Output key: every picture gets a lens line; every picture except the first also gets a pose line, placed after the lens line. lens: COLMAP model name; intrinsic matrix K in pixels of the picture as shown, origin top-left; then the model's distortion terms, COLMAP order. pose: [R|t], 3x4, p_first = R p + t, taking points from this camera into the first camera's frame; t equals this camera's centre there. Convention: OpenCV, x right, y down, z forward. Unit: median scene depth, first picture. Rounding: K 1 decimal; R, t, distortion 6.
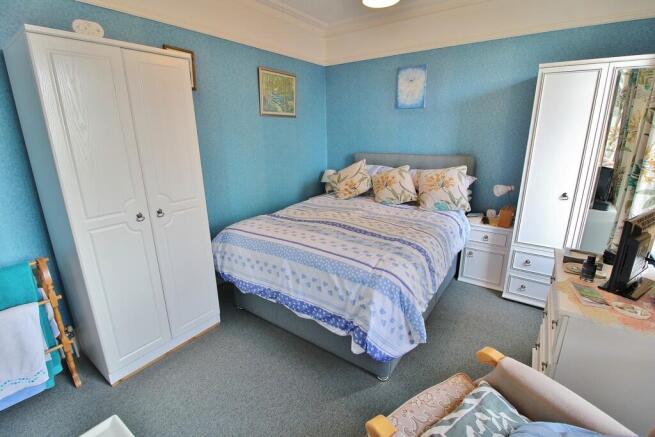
lens RADIAL K [[303.8, 0, 327.5], [0, 303.8, 218.5], [0, 0, 1]] dist [0.017617, -0.025669]
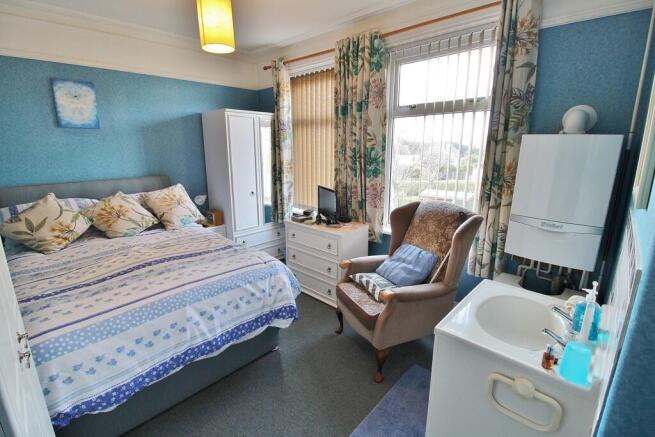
lens RADIAL K [[303.8, 0, 327.5], [0, 303.8, 218.5], [0, 0, 1]] dist [0.017617, -0.025669]
pose [[0.129917, -0.217739, 0.967322, -0.715951], [0.273686, 0.945564, 0.176083, -0.116682], [-0.953004, 0.241867, 0.182436, 0.348661]]
